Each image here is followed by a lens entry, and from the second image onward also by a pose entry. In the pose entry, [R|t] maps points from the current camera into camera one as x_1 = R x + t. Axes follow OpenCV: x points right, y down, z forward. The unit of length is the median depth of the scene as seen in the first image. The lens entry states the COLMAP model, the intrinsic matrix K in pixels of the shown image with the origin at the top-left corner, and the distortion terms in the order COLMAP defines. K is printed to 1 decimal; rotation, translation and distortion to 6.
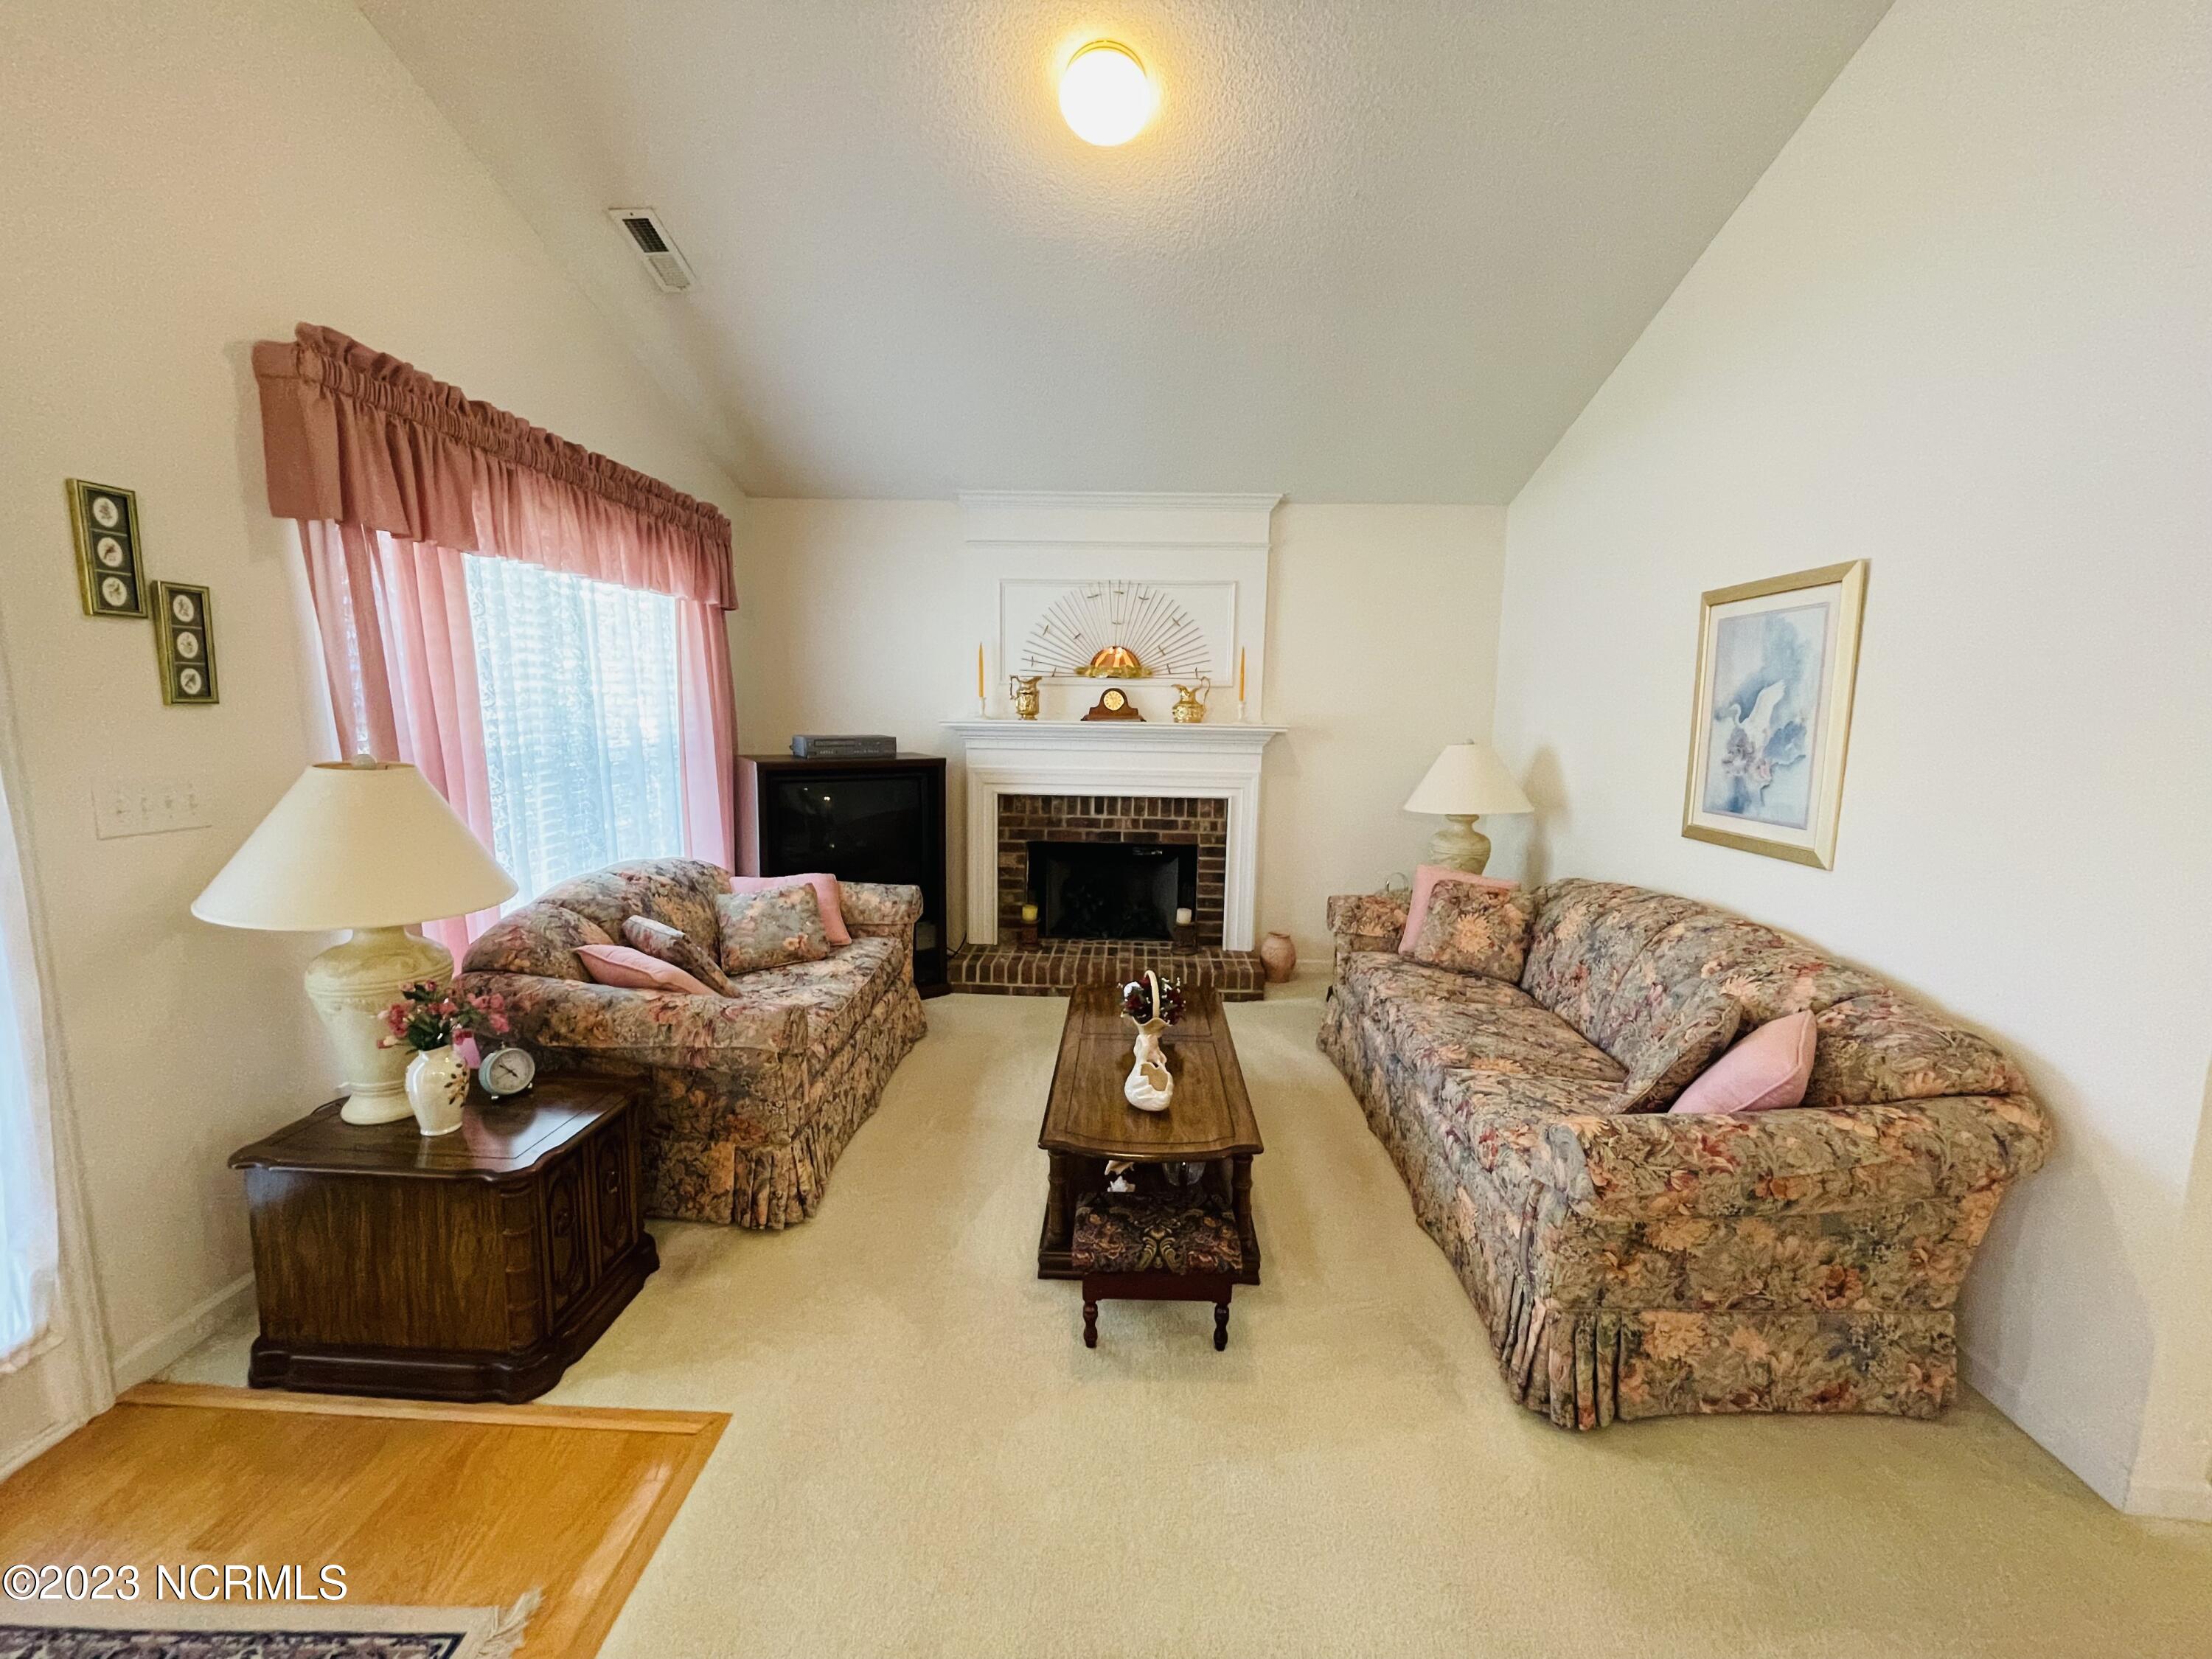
lens RADIAL K [[898.4, 0, 1105.0], [0, 898.4, 825.4], [0, 0, 1]] dist [-0.005732, 0.000138]
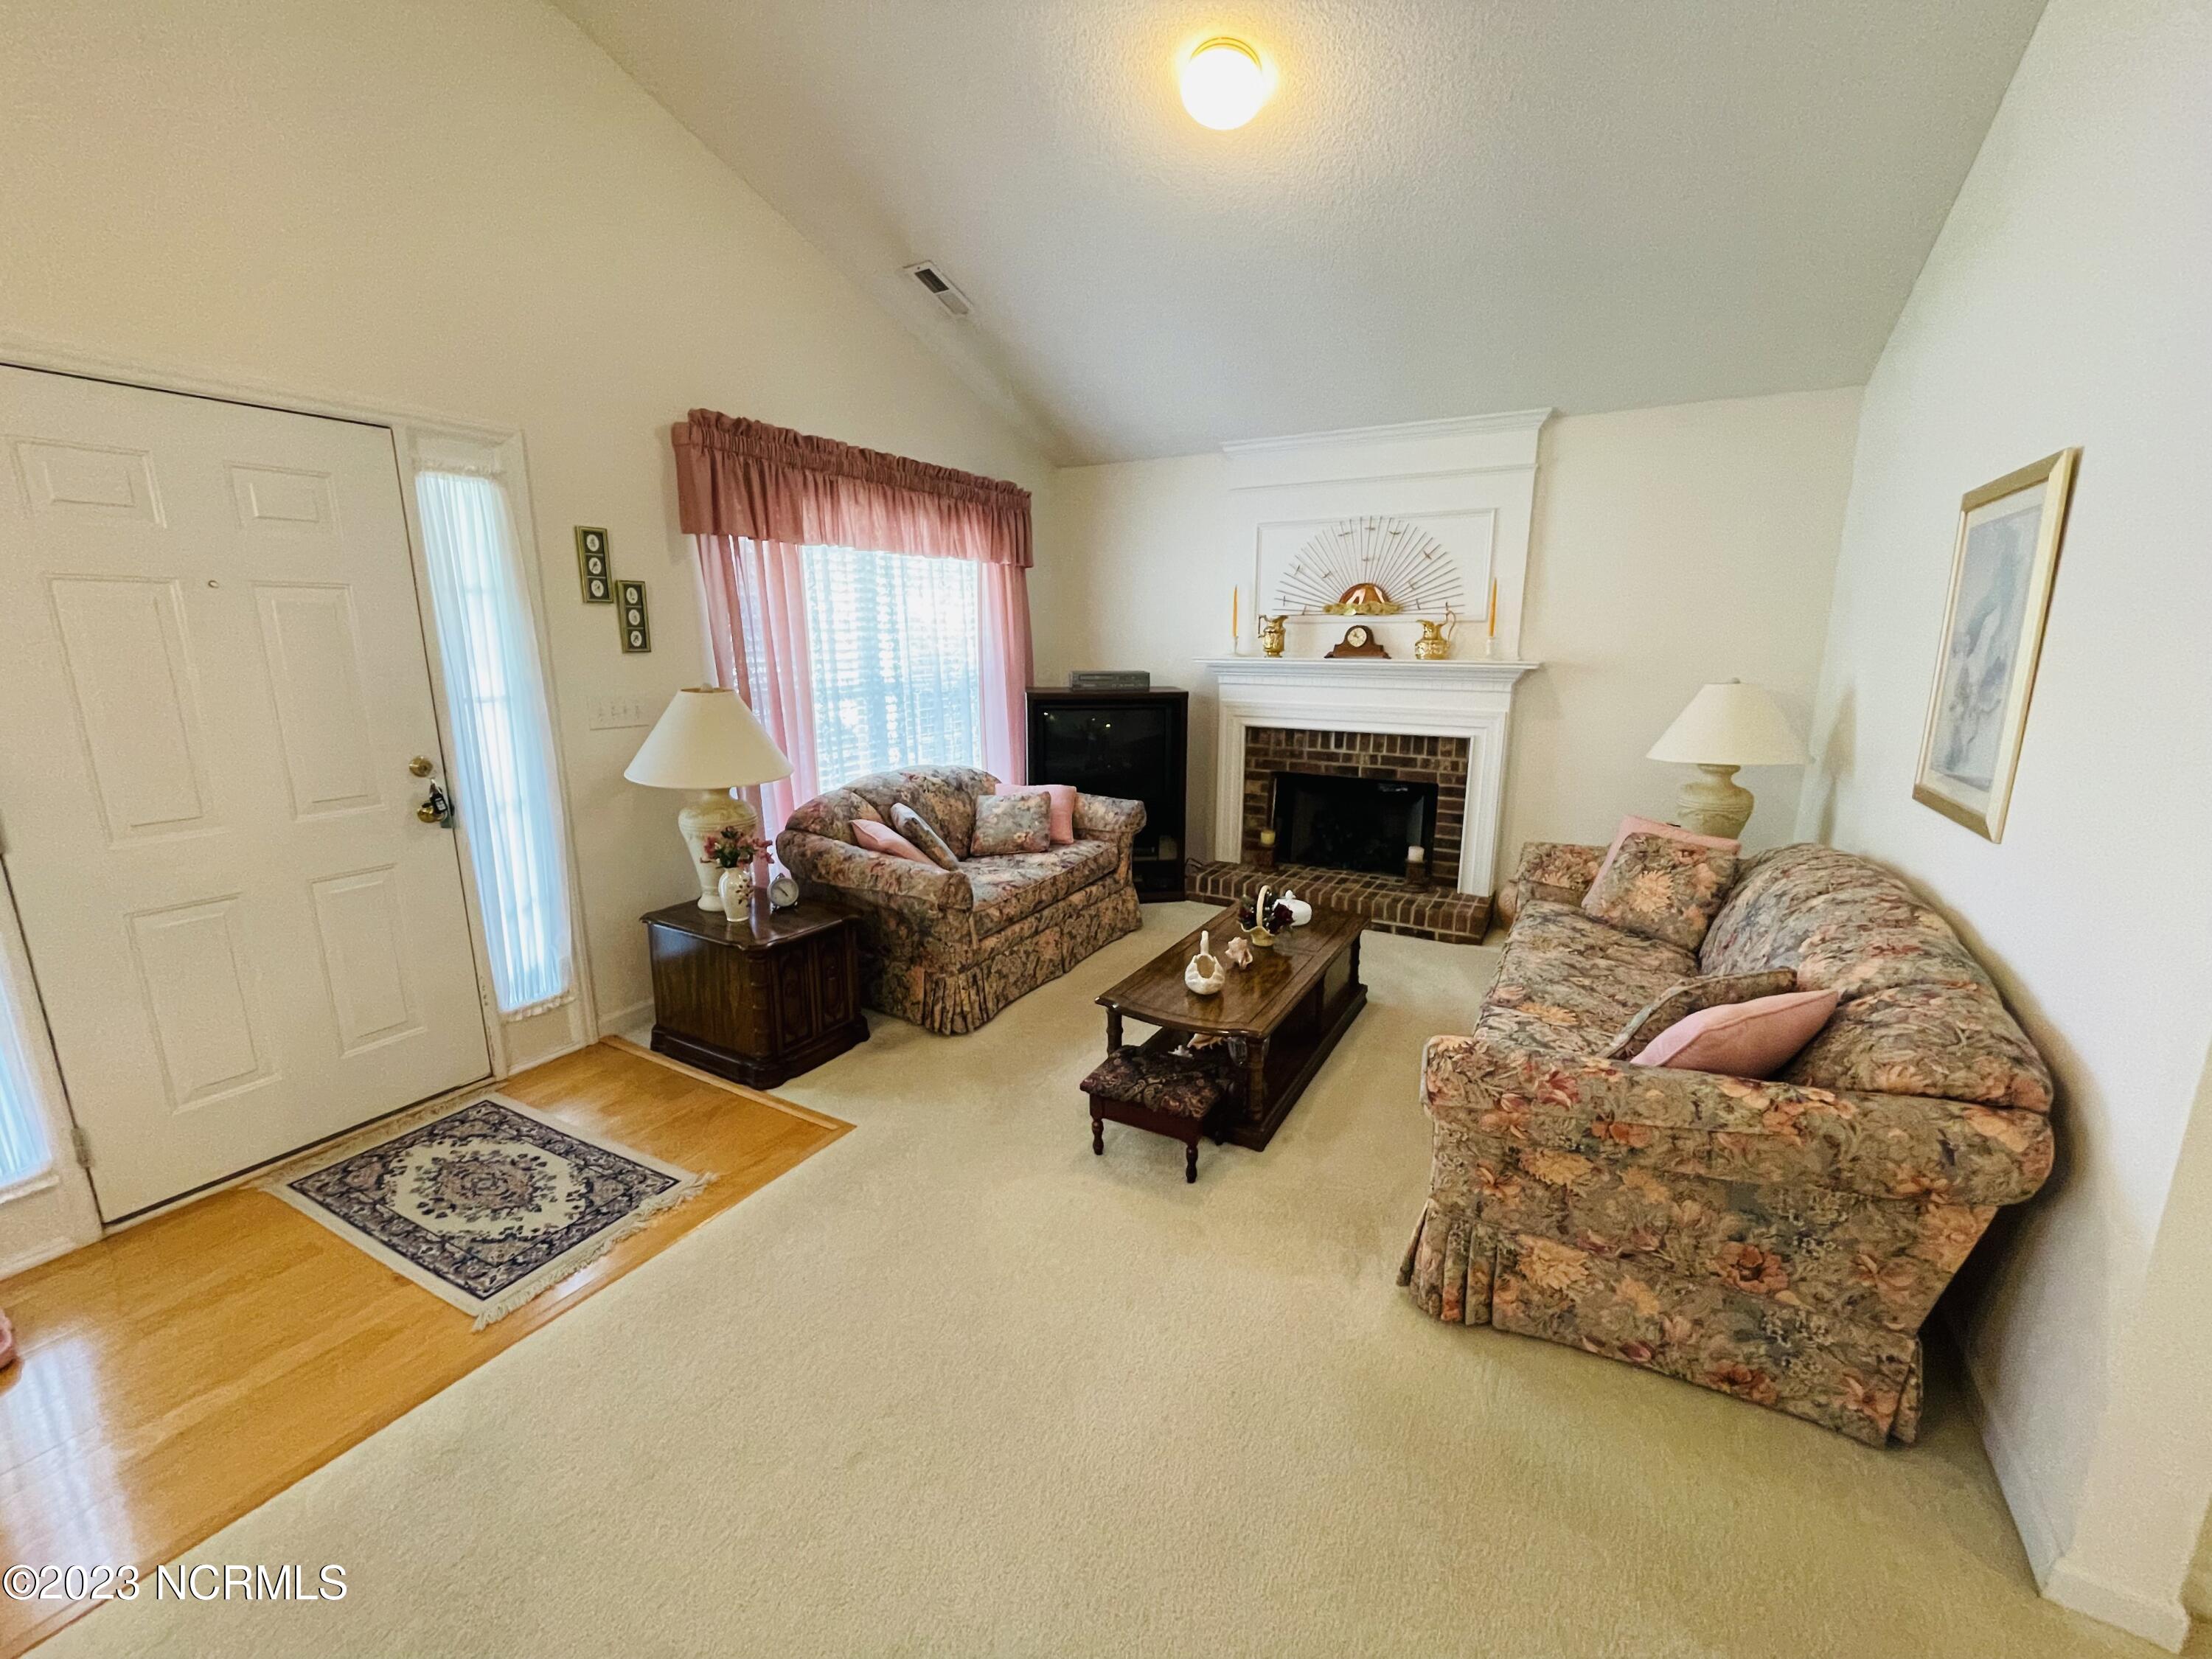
lens RADIAL K [[898.4, 0, 1099.8], [0, 898.4, 824.8], [0, 0, 1]] dist [-0.005732, 0.000138]
pose [[0.884541, 0.080673, -0.459433, 0.386415], [-0.048100, 0.995455, 0.082189, 0.005348], [0.463976, -0.050601, 0.884402, -0.078470]]
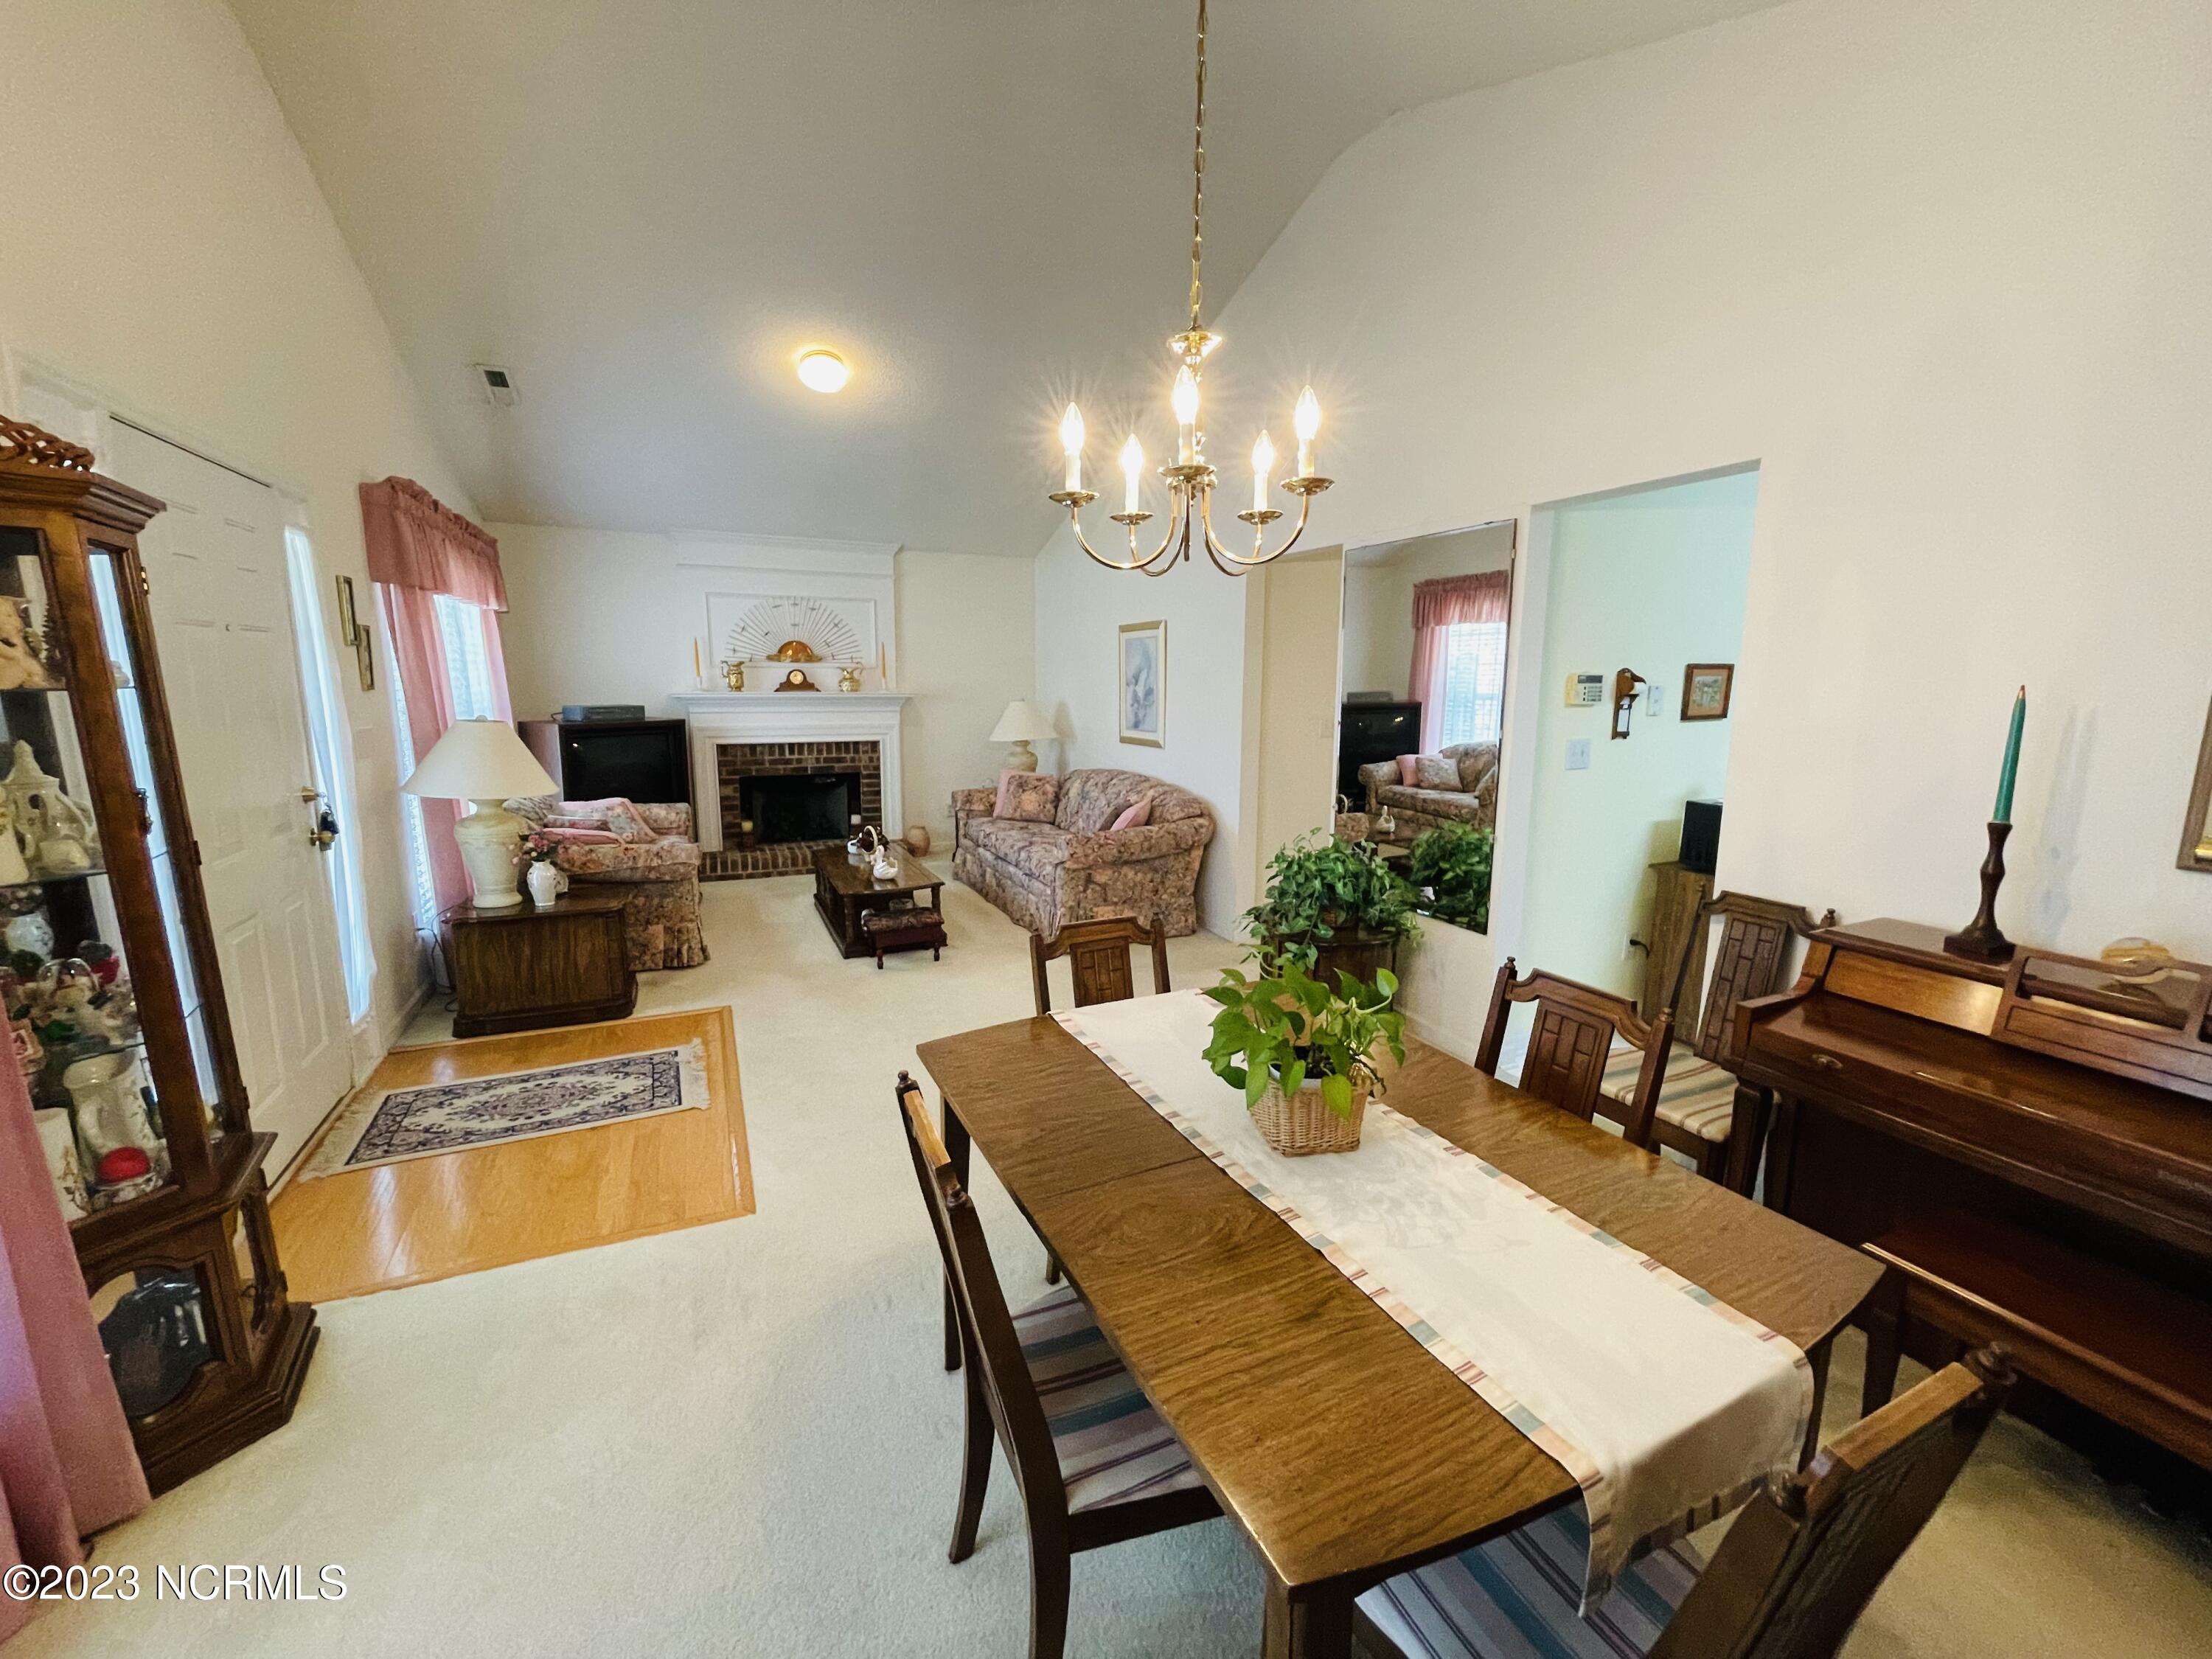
lens RADIAL K [[898.4, 0, 1103.8], [0, 898.4, 828.5], [0, 0, 1]] dist [-0.005732, 0.000138]
pose [[0.894066, -0.083318, 0.440119, -0.343836], [0.066361, 0.996344, 0.053809, 0.103105], [-0.442993, -0.018902, 0.896326, -0.911240]]
